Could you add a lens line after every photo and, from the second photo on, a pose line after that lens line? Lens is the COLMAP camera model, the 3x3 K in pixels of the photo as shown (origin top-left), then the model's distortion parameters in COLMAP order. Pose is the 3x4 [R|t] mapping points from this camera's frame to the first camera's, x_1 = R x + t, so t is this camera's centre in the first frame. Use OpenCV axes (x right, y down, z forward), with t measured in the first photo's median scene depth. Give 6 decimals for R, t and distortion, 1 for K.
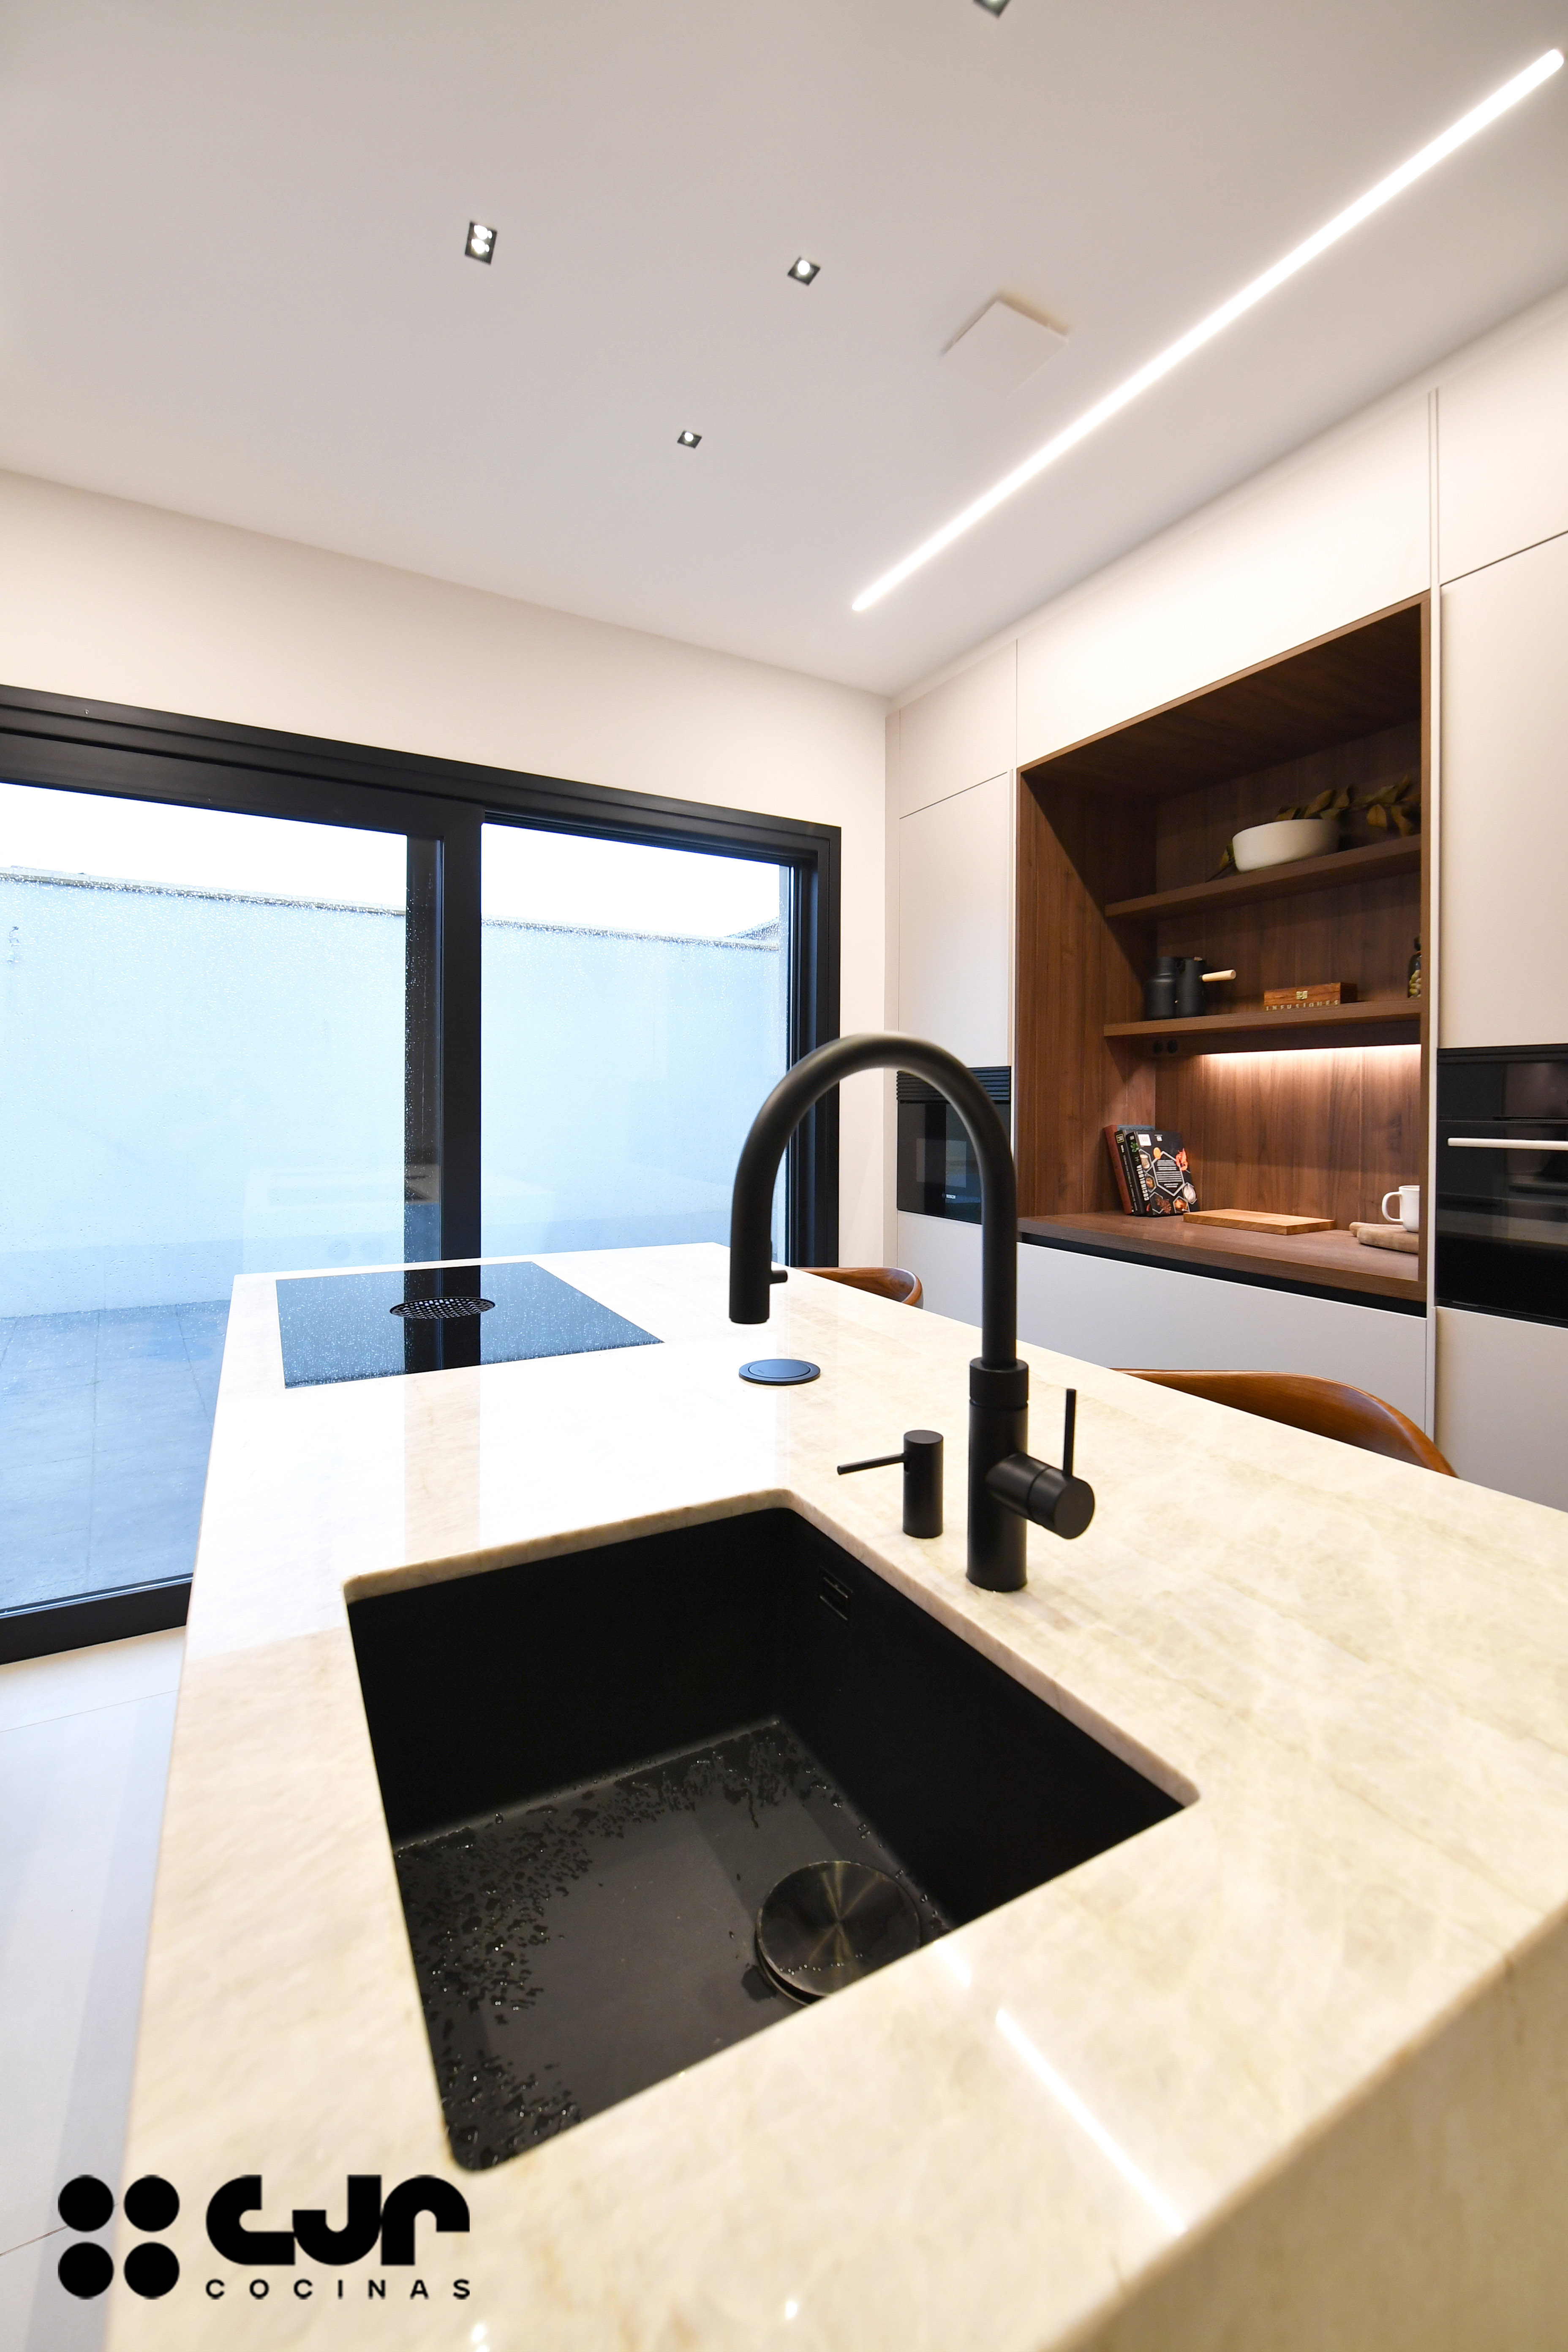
lens RADIAL K [[979.5, 0, 880.8], [0, 979.5, 1113.0], [0, 0, 1]] dist [-0.008960, 0.001889]
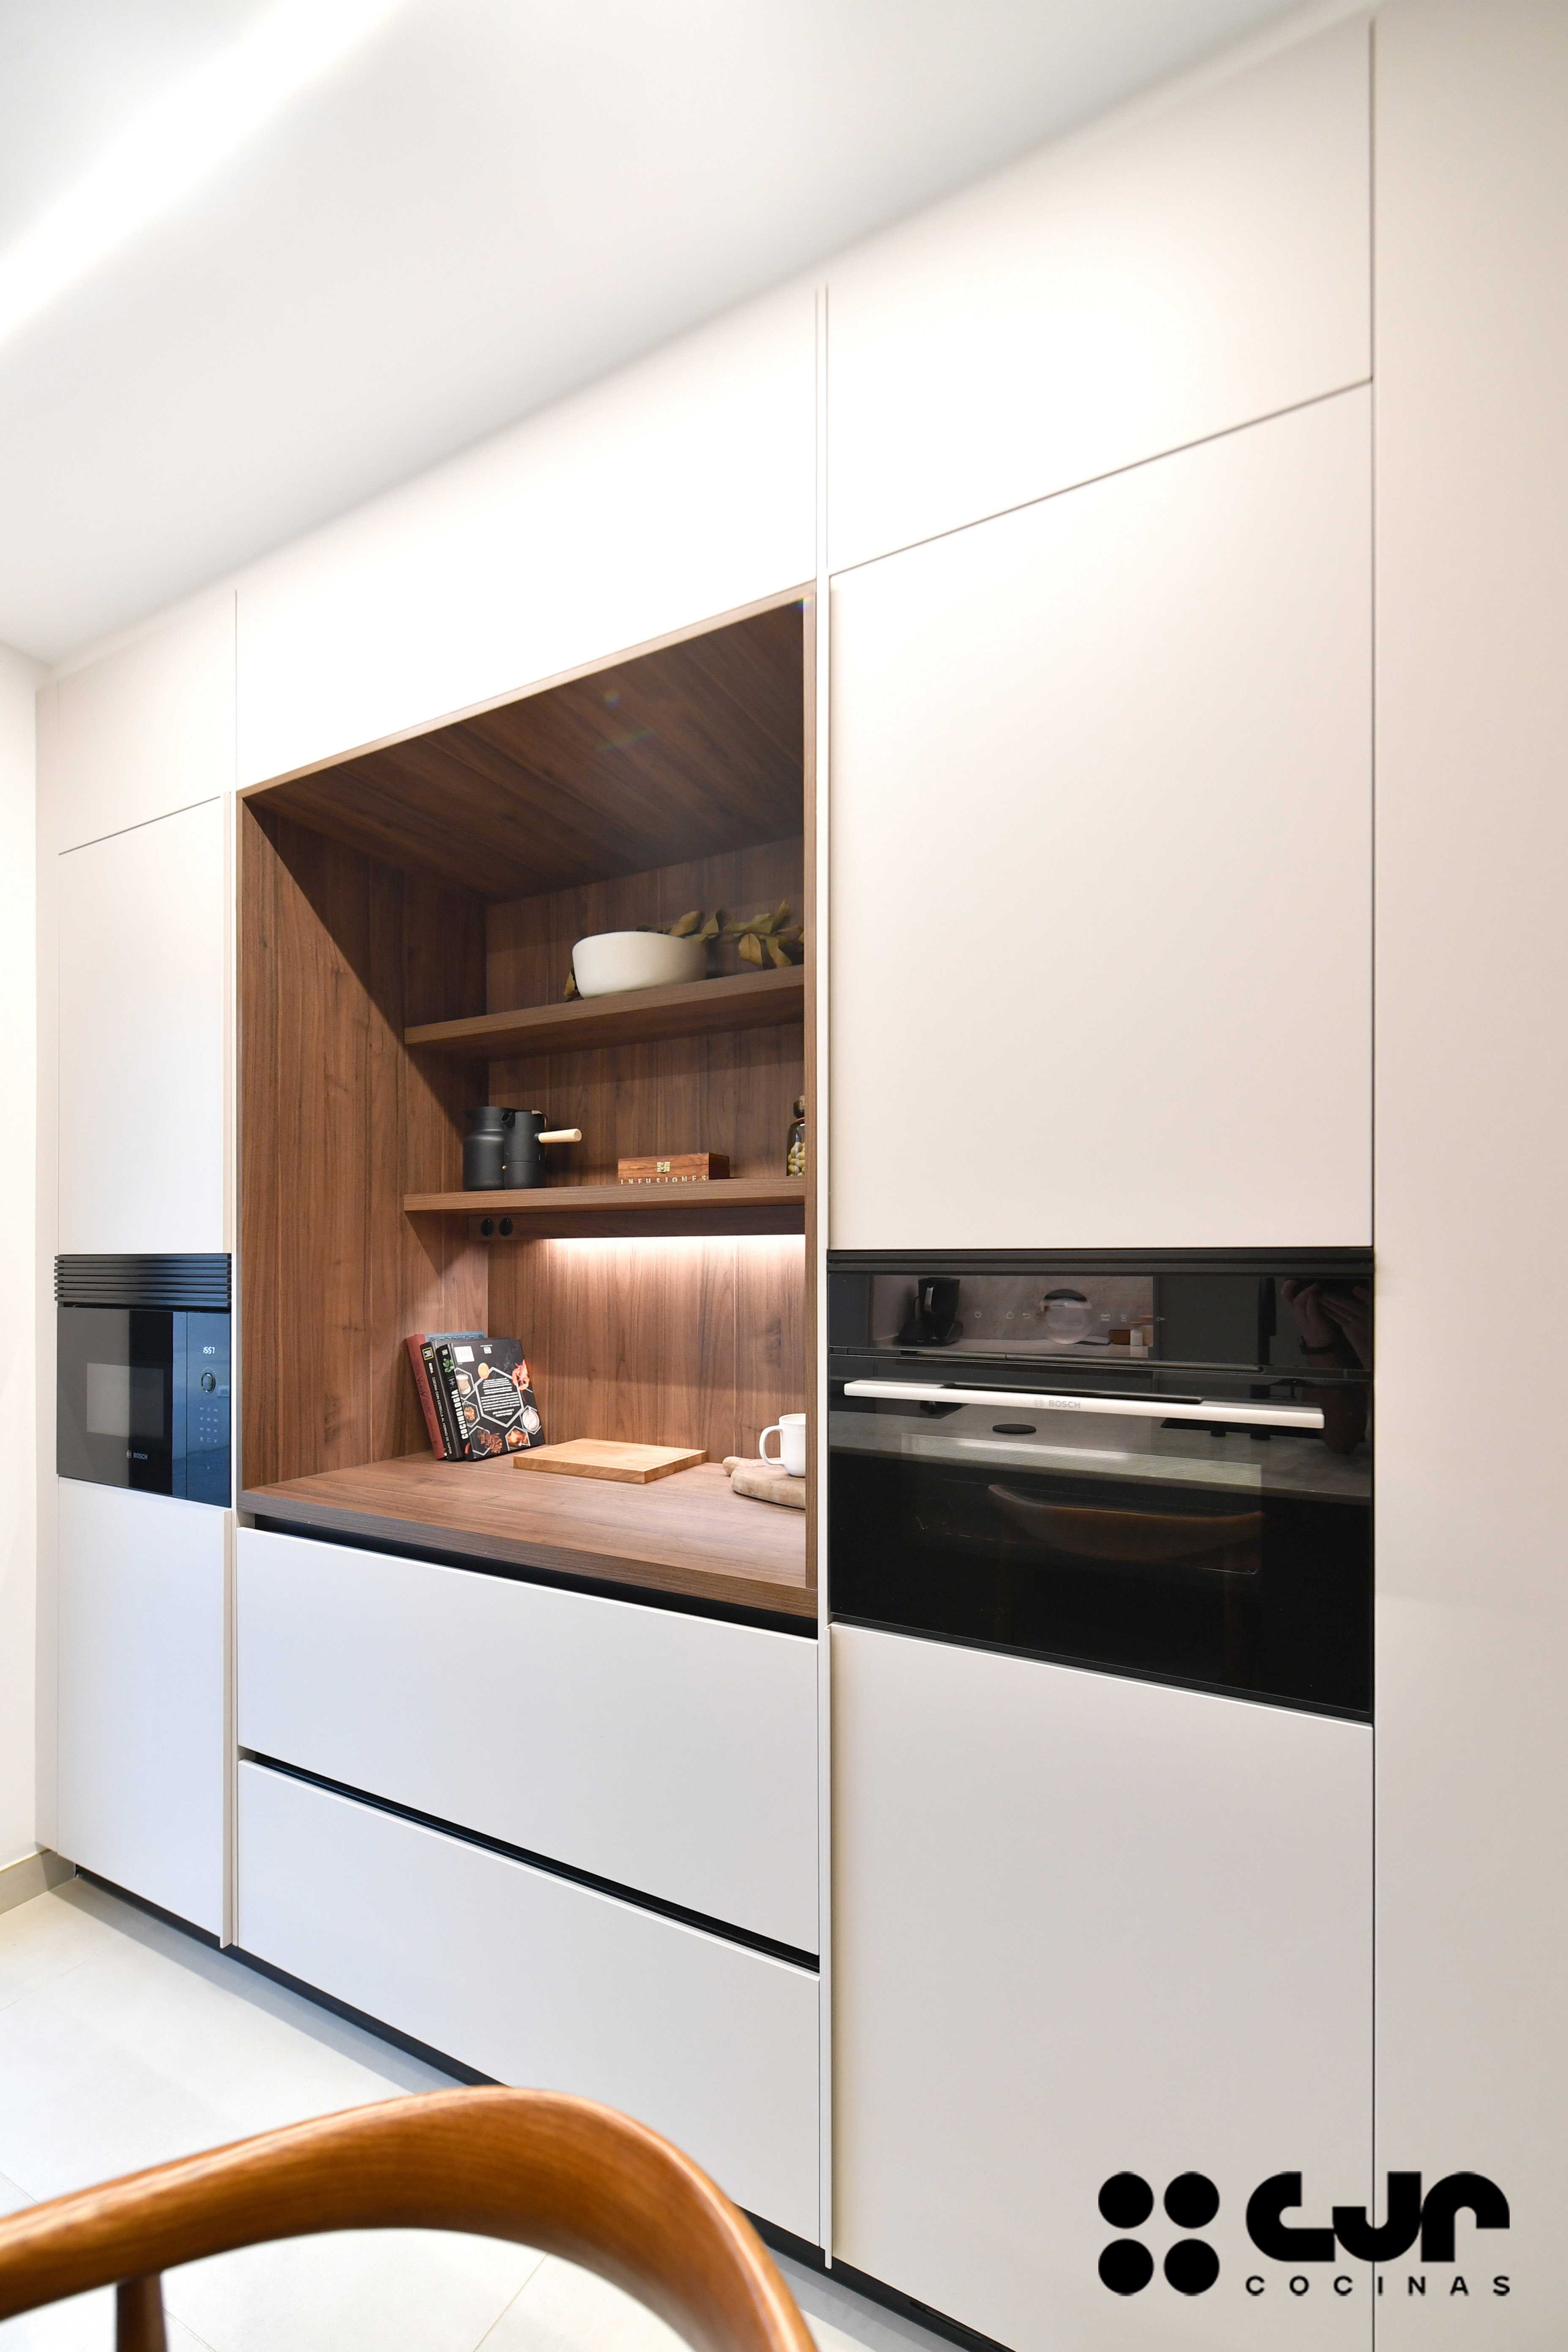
lens RADIAL K [[885.6, 0, 861.6], [0, 885.6, 1281.0], [0, 0, 1]] dist [-0.003555, -0.000227]
pose [[0.830628, -0.007202, 0.556781, 0.158910], [0.005828, 0.999974, 0.004239, -0.030101], [-0.556797, -0.000276, 0.830649, 0.309700]]
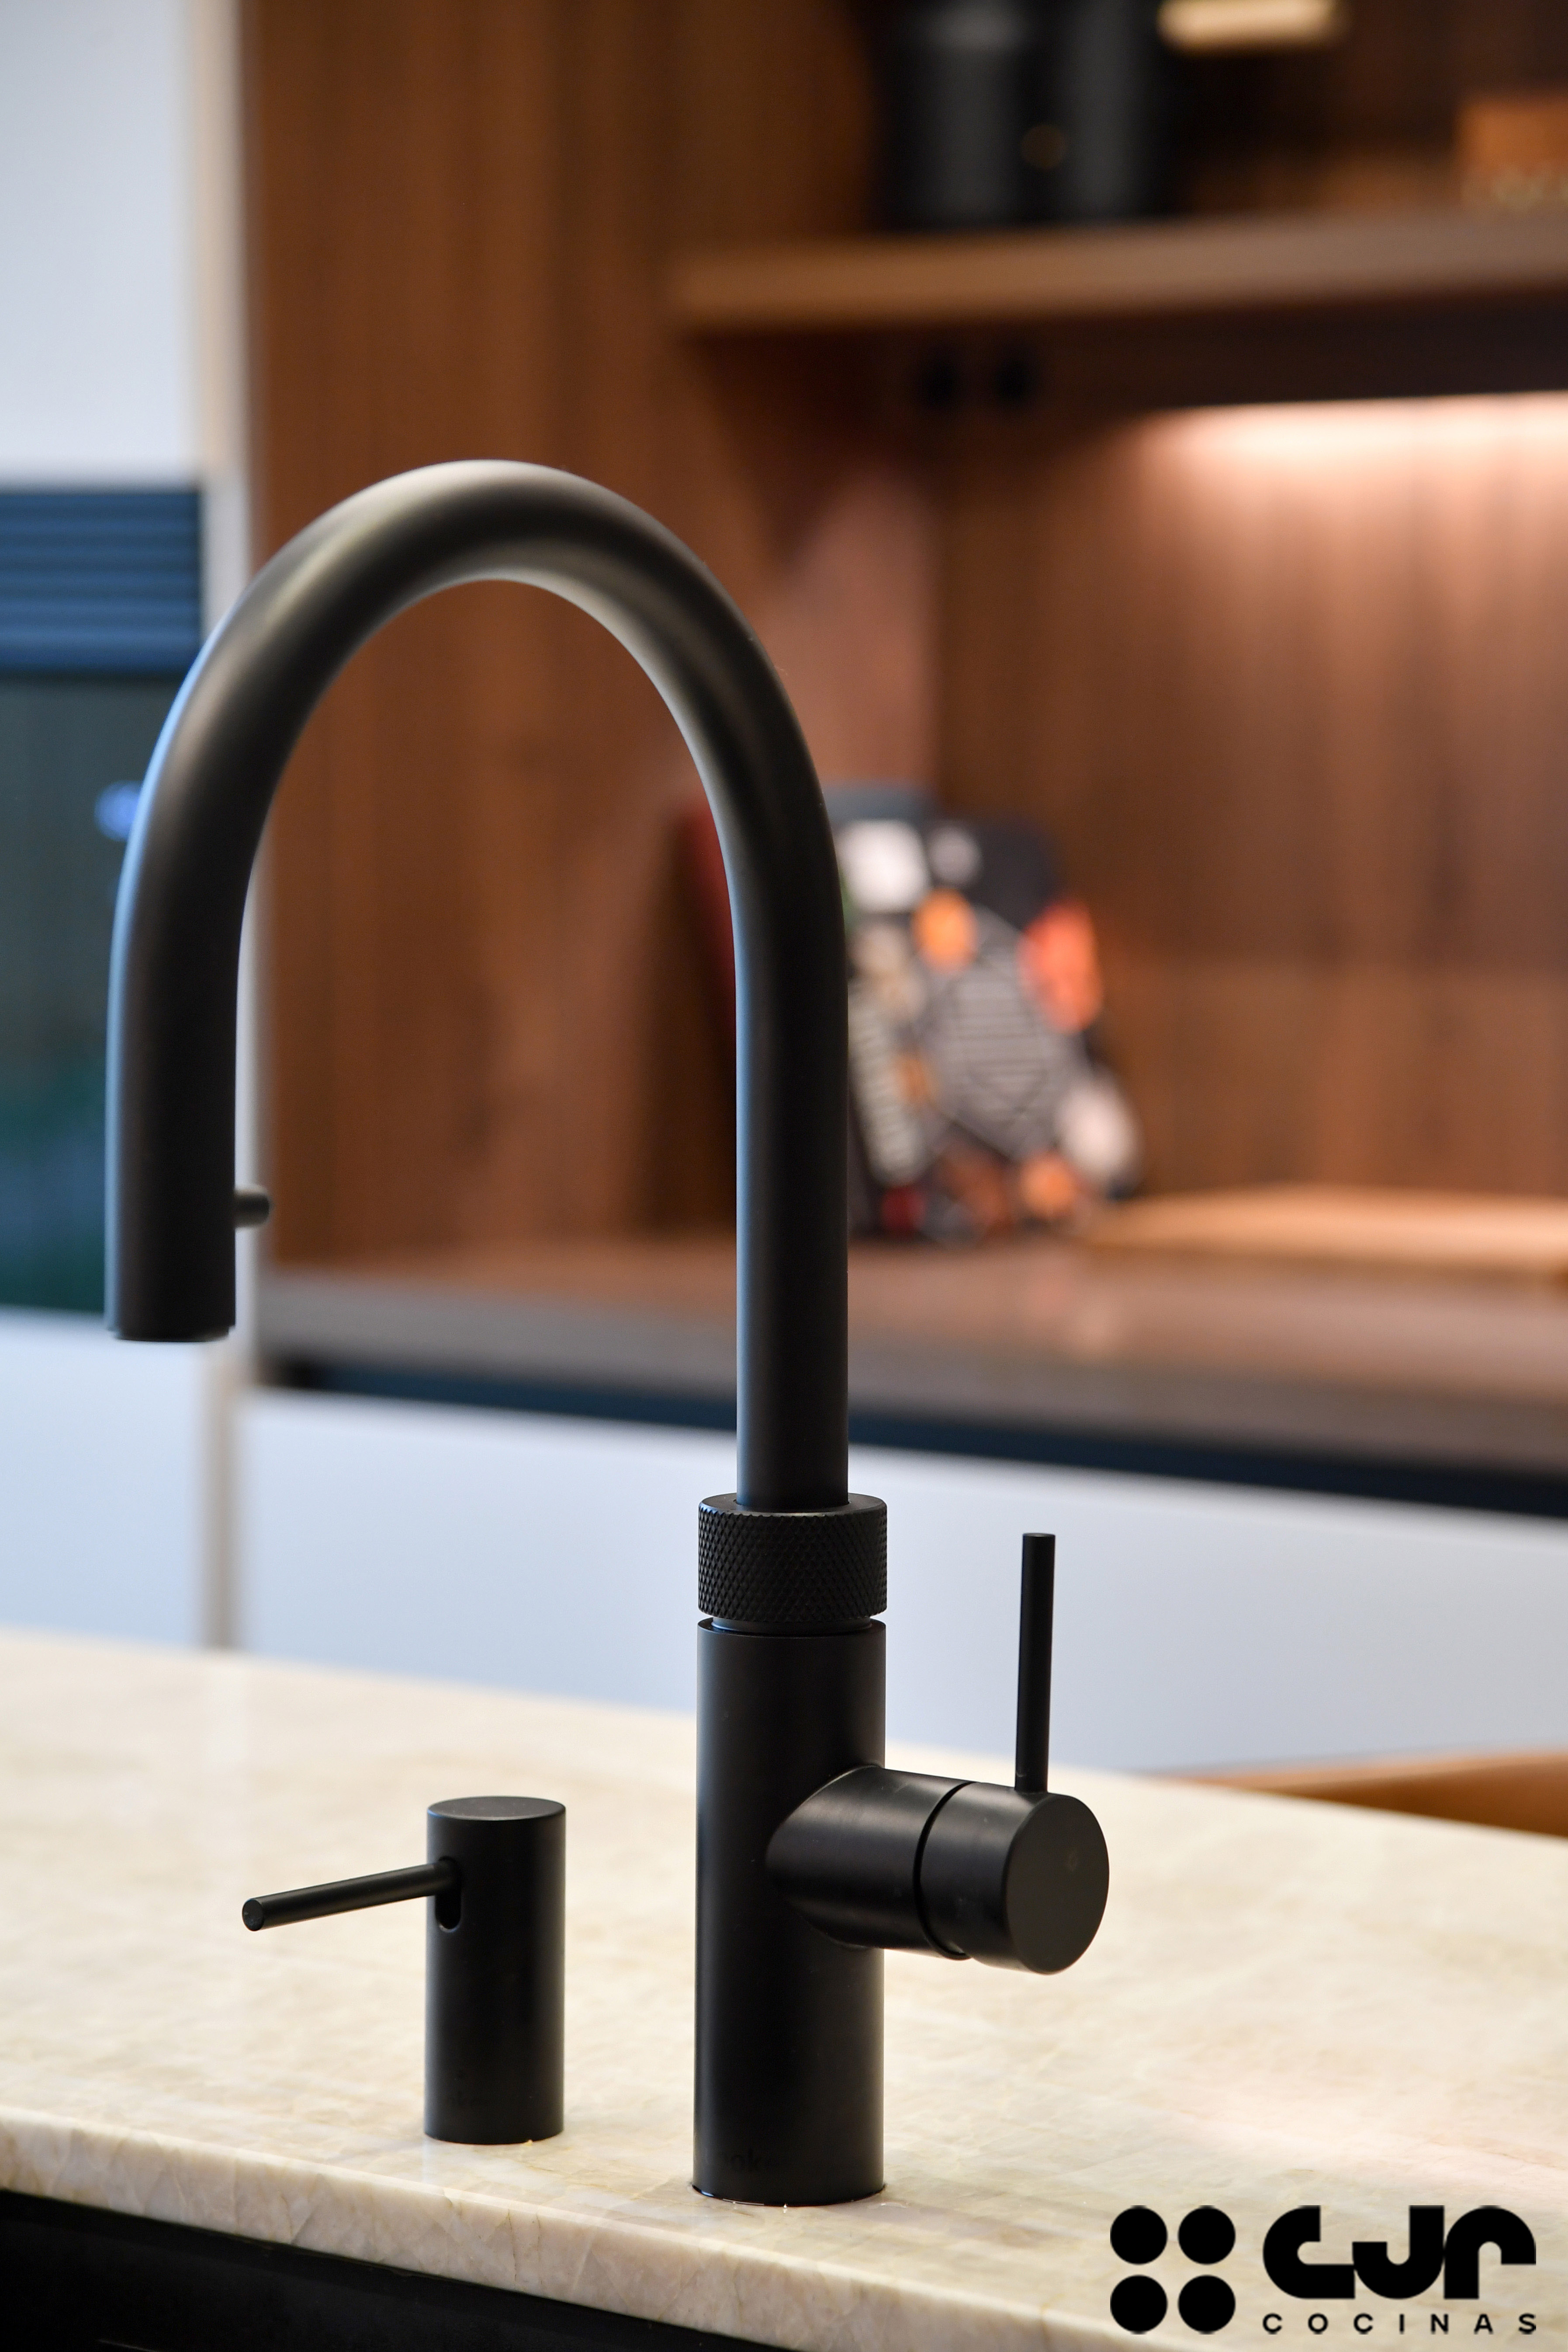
lens RADIAL K [[6473.4, 0, 855.2], [0, 6473.4, 1210.9], [0, 0, 1]] dist [0.869049, 0.000000]
pose [[0.957030, -0.028079, 0.288627, -0.124631], [0.007128, 0.997278, 0.073384, 0.000837], [-0.289902, -0.068173, 0.954625, -0.273049]]
